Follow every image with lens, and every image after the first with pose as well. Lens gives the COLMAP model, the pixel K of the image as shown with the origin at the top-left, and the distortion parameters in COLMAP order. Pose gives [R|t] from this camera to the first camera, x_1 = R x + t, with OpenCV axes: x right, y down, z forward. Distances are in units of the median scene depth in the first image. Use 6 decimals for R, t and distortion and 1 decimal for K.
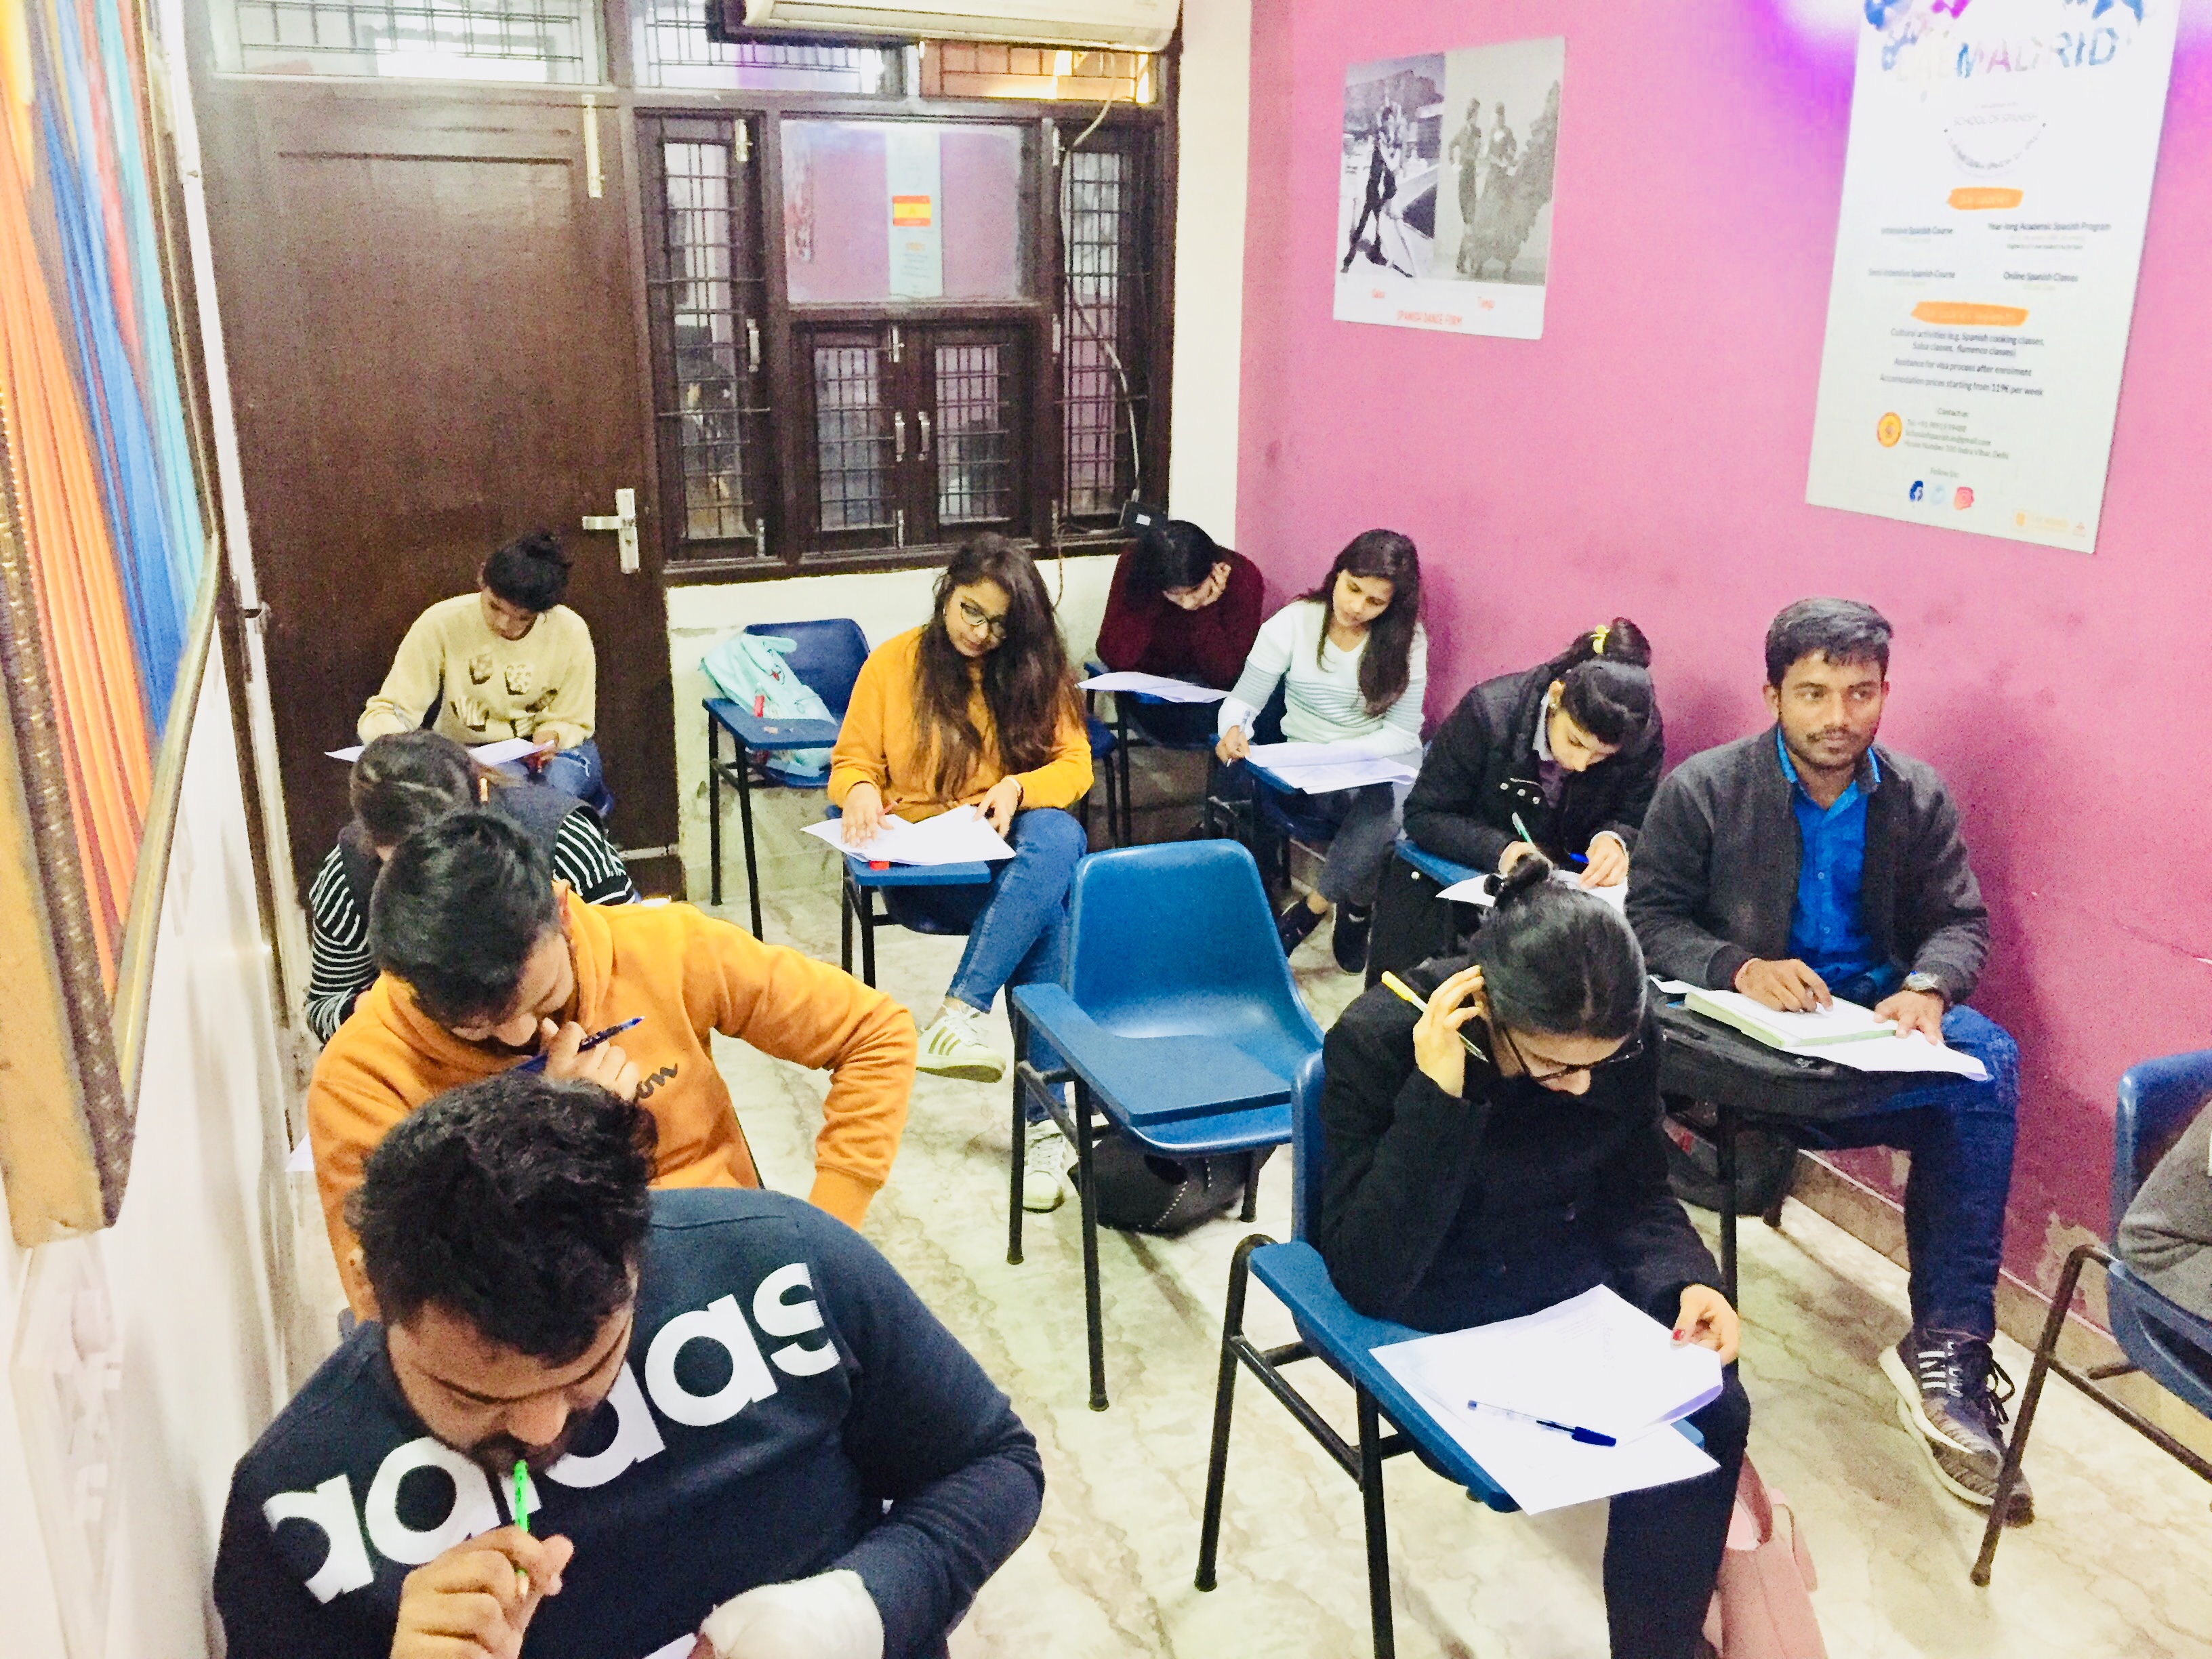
lens RADIAL K [[1870.1, 0, 1103.5], [0, 1870.1, 839.1], [0, 0, 1]] dist [0.089368, -0.129165]
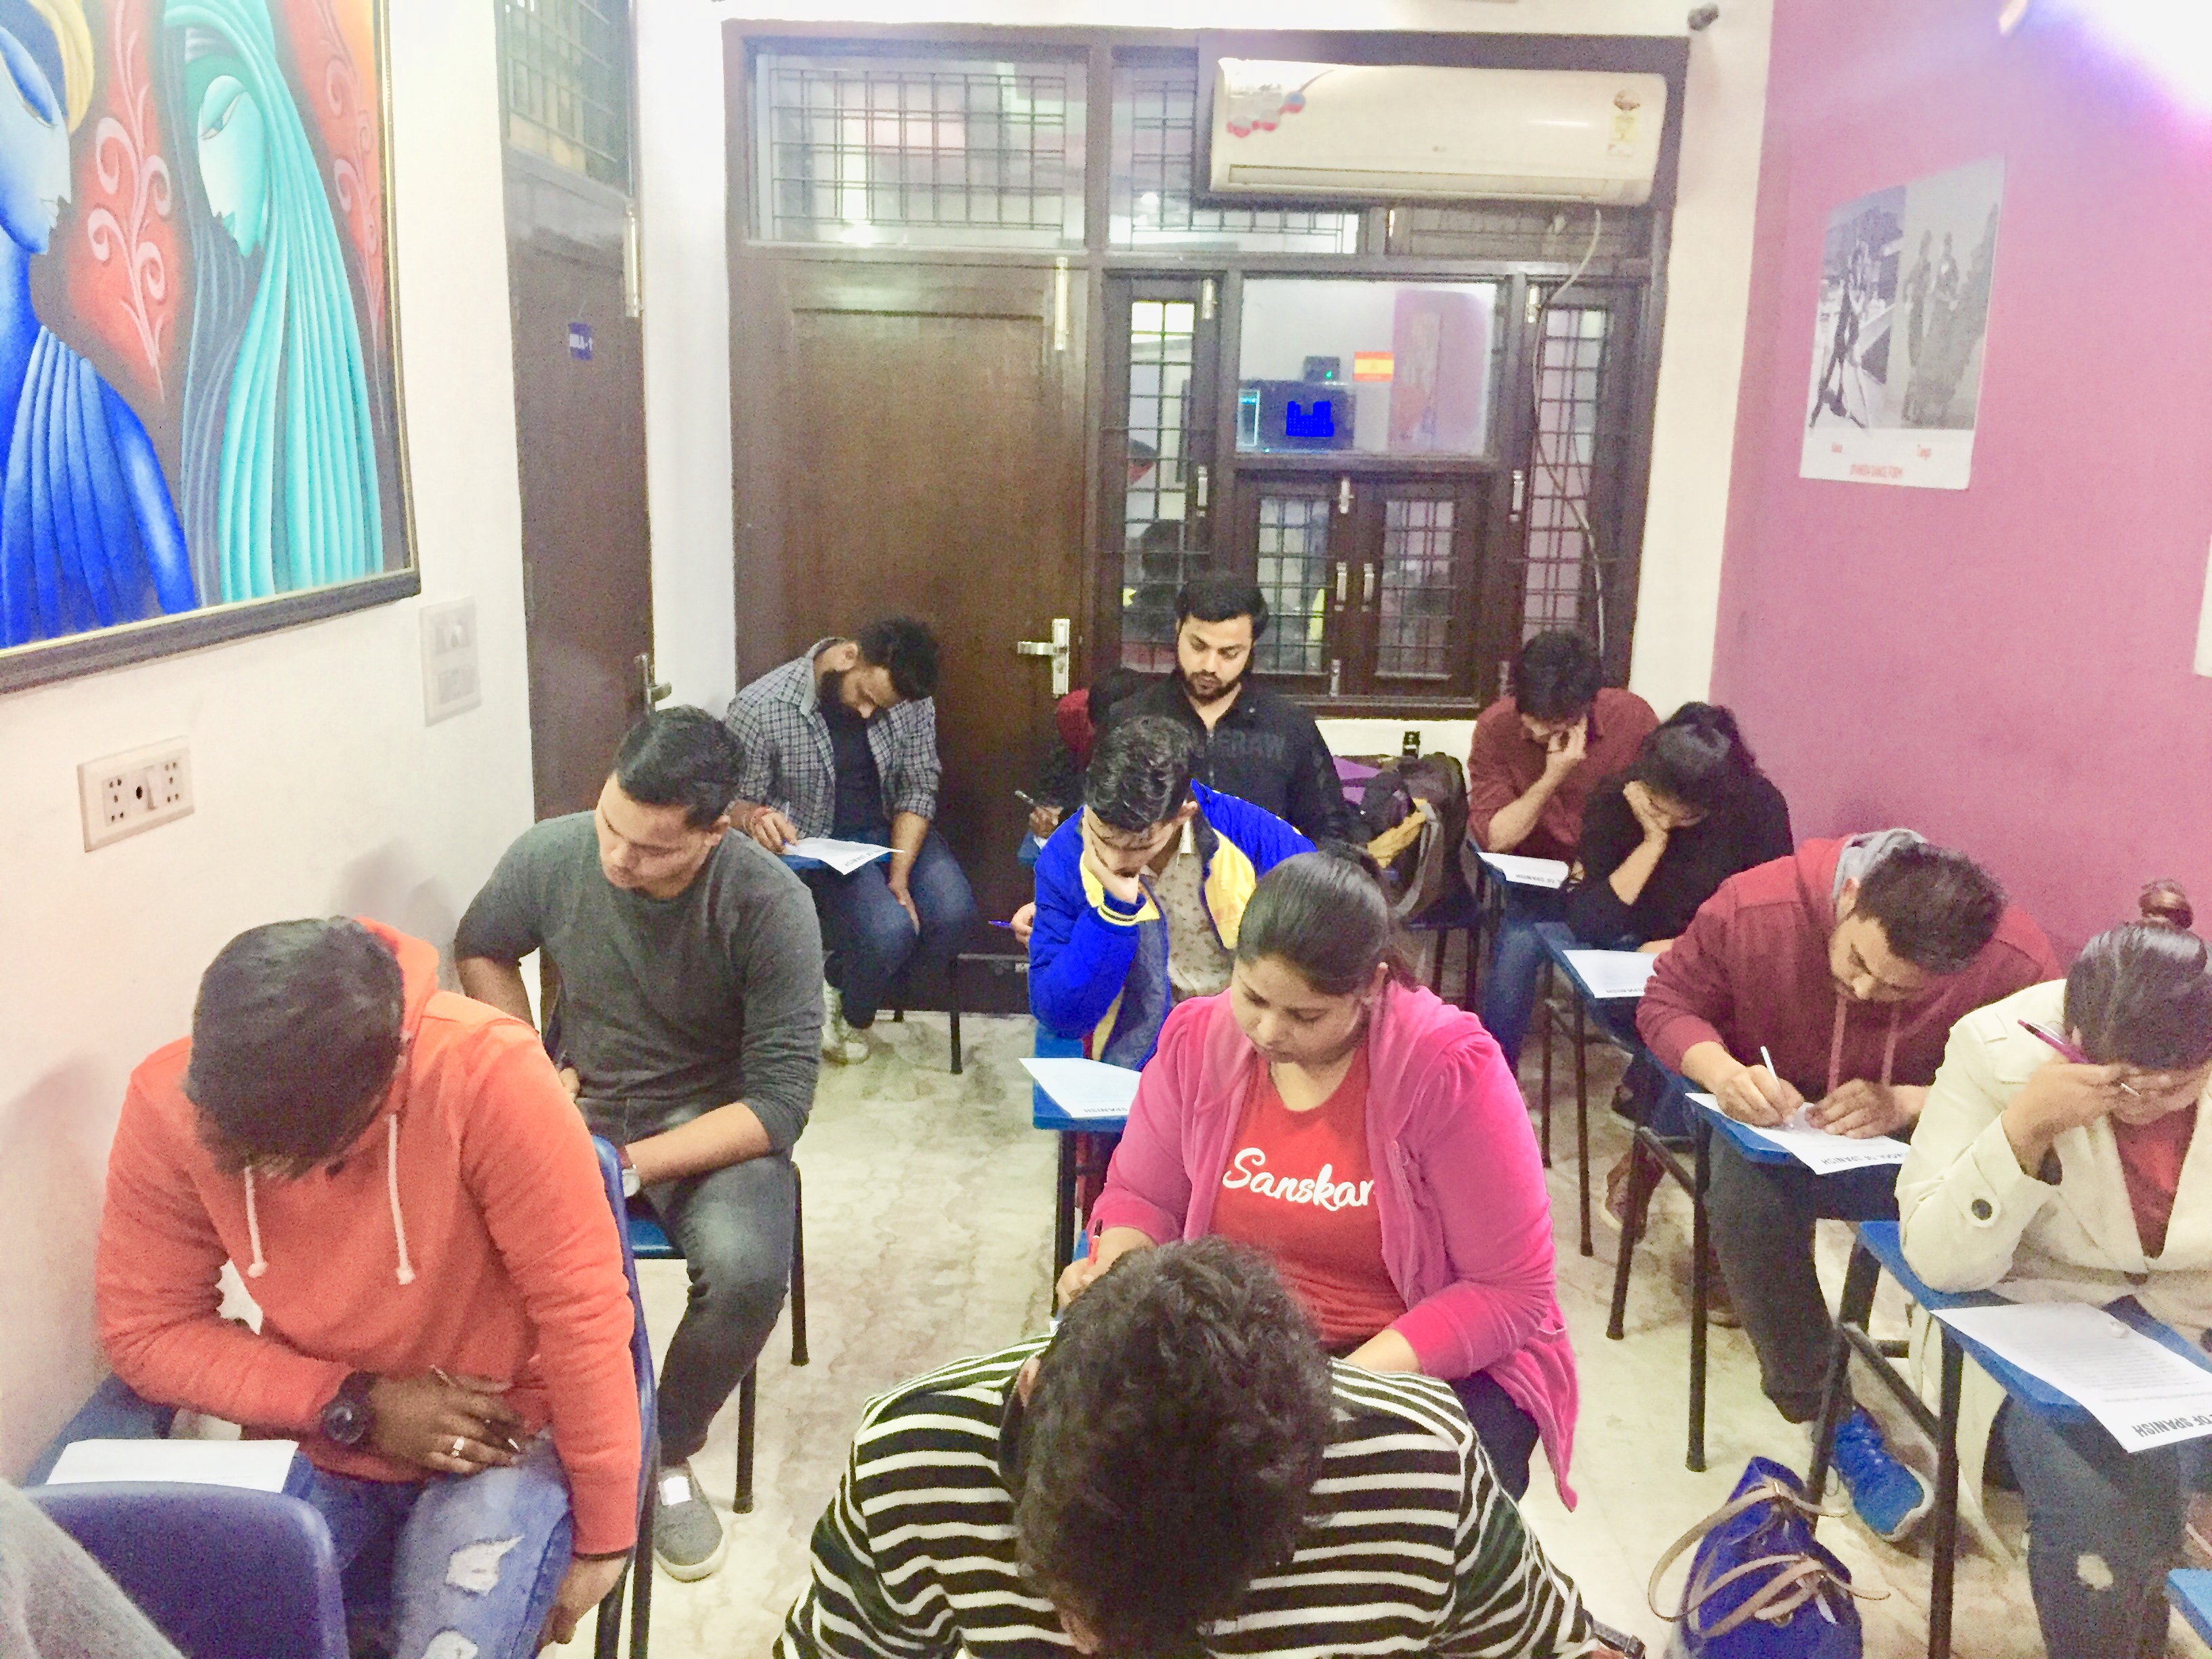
lens RADIAL K [[1870.1, 0, 1103.5], [0, 1870.1, 839.1], [0, 0, 1]] dist [0.089368, -0.129165]
pose [[0.917149, 0.099792, -0.385849, 0.193011], [-0.141024, 0.986769, -0.080001, 0.017564], [0.372760, 0.127786, 0.919087, 0.060630]]
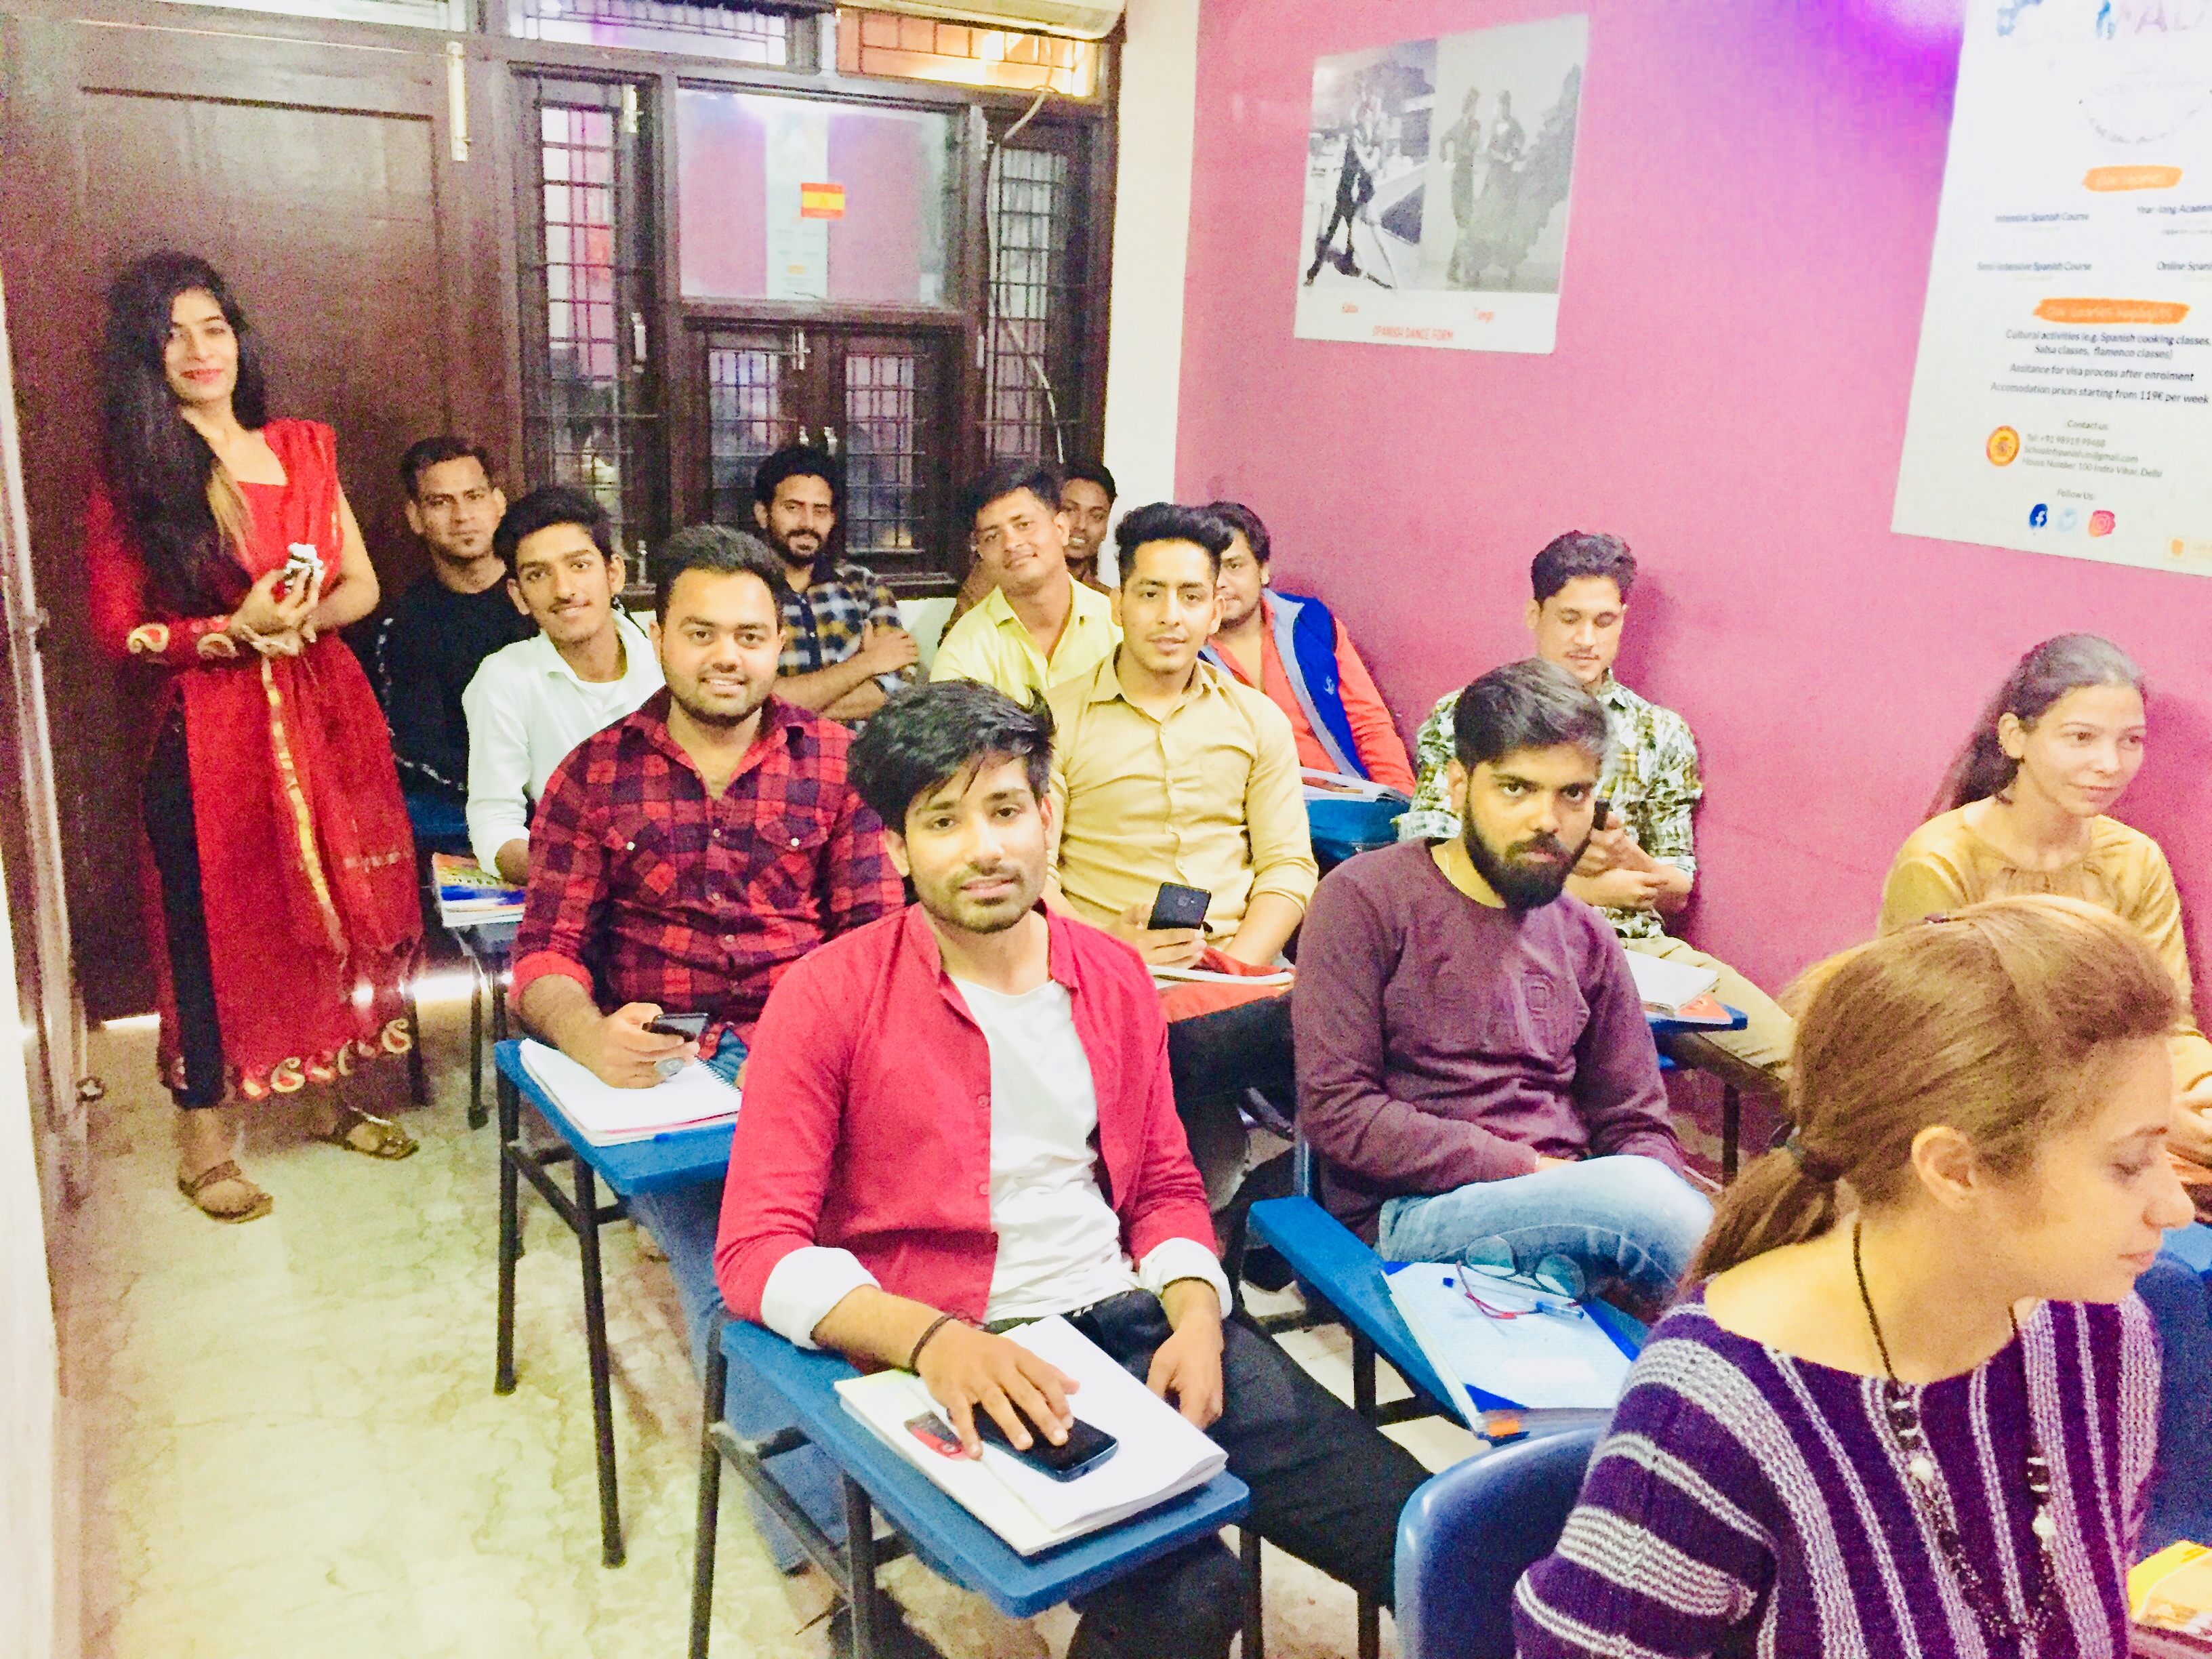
lens RADIAL K [[1870.1, 0, 1103.5], [0, 1870.1, 839.1], [0, 0, 1]] dist [0.089368, -0.129165]
pose [[0.995950, 0.012864, 0.088986, -0.048557], [-0.009357, 0.999167, -0.039719, 0.001491], [-0.089423, 0.038725, 0.995241, 0.123759]]
